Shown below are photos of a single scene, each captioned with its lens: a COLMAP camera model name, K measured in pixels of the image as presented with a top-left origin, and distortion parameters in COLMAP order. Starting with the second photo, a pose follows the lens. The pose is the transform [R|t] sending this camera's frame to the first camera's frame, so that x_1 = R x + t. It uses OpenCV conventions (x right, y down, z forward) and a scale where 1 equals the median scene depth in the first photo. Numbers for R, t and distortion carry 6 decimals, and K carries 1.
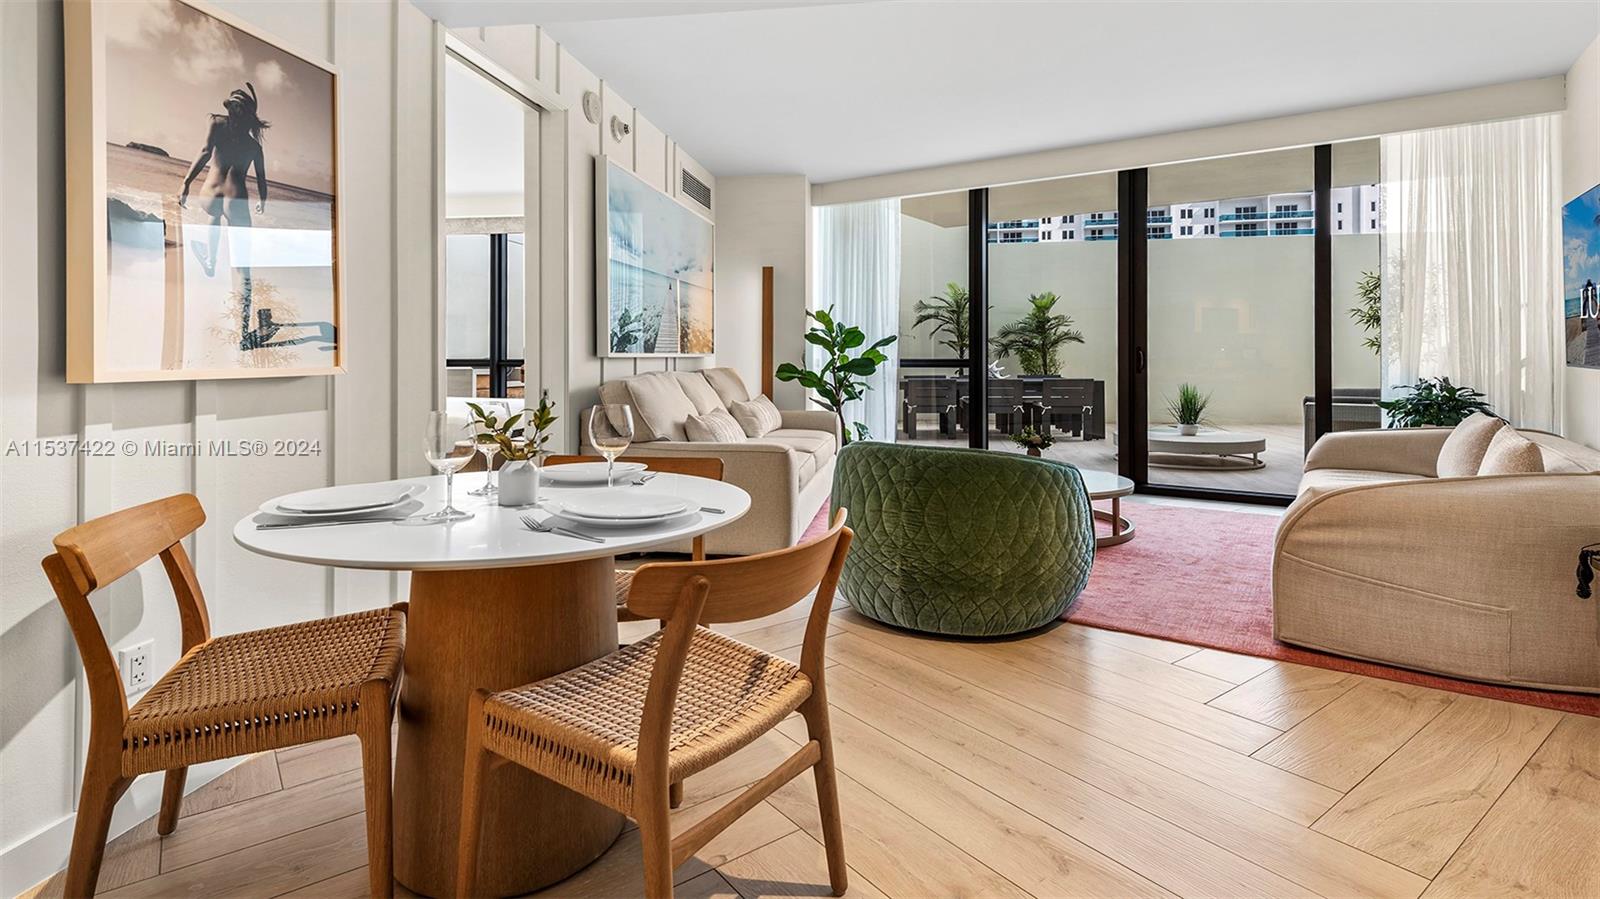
lens RADIAL K [[791.0, 0, 796.9], [0, 791.0, 392.2], [0, 0, 1]] dist [0.025298, -0.000127]
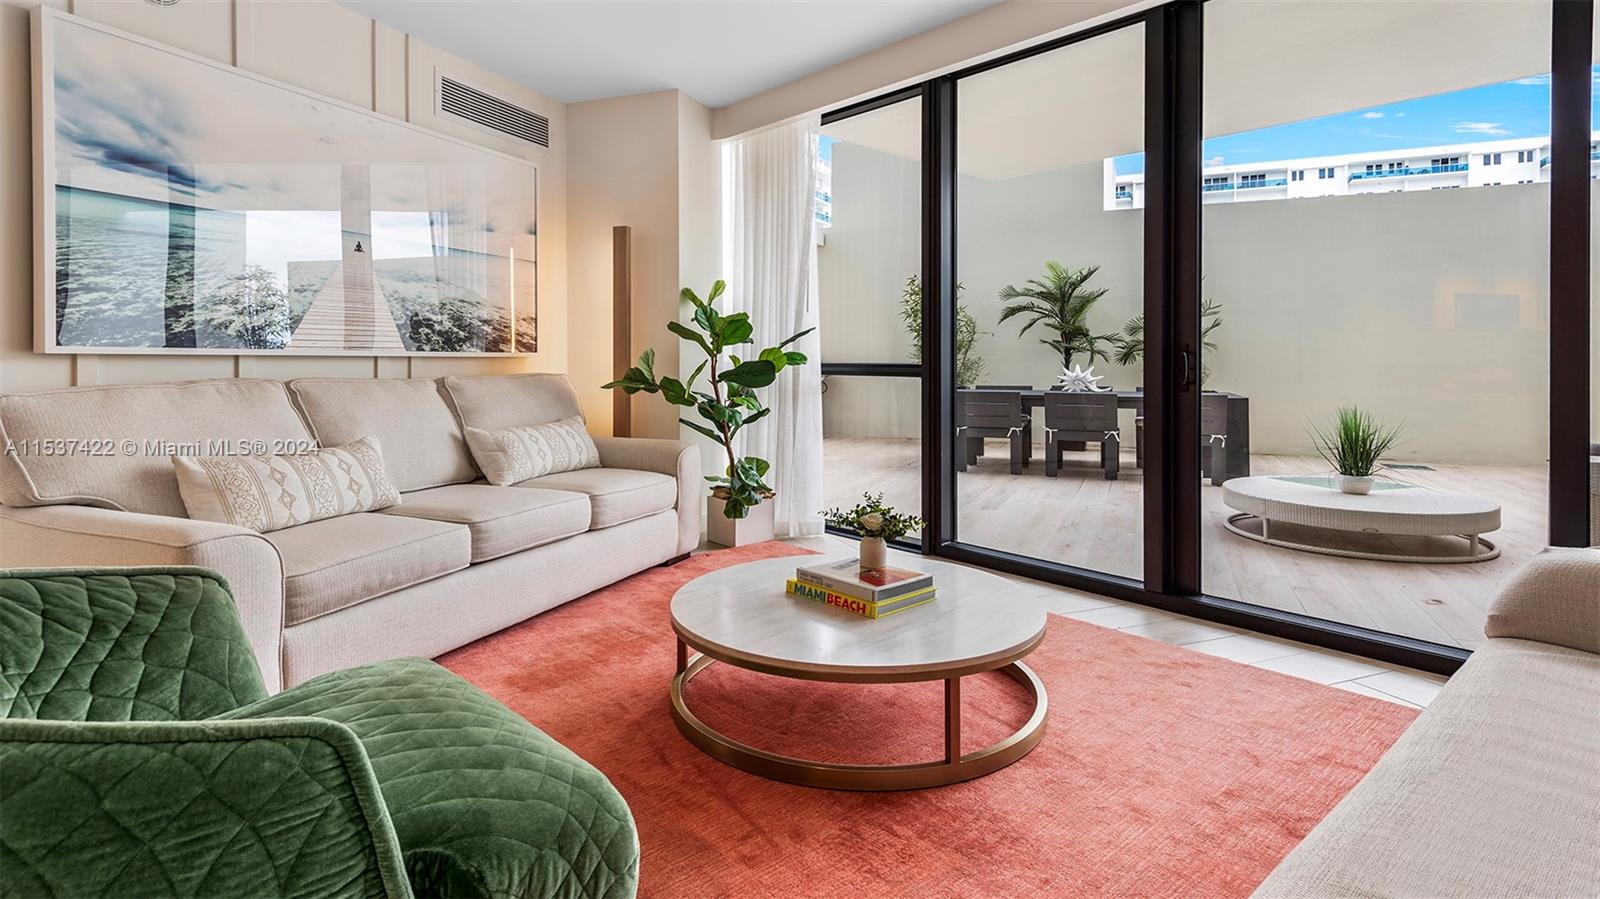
lens RADIAL K [[841.5, 0, 785.3], [0, 841.5, 404.9], [0, 0, 1]] dist [0.030287, -0.000284]
pose [[0.969984, 0.016486, -0.242610, 0.276142], [-0.015100, 0.999857, 0.007569, -0.011830], [0.242700, -0.003678, 0.970094, 0.321228]]
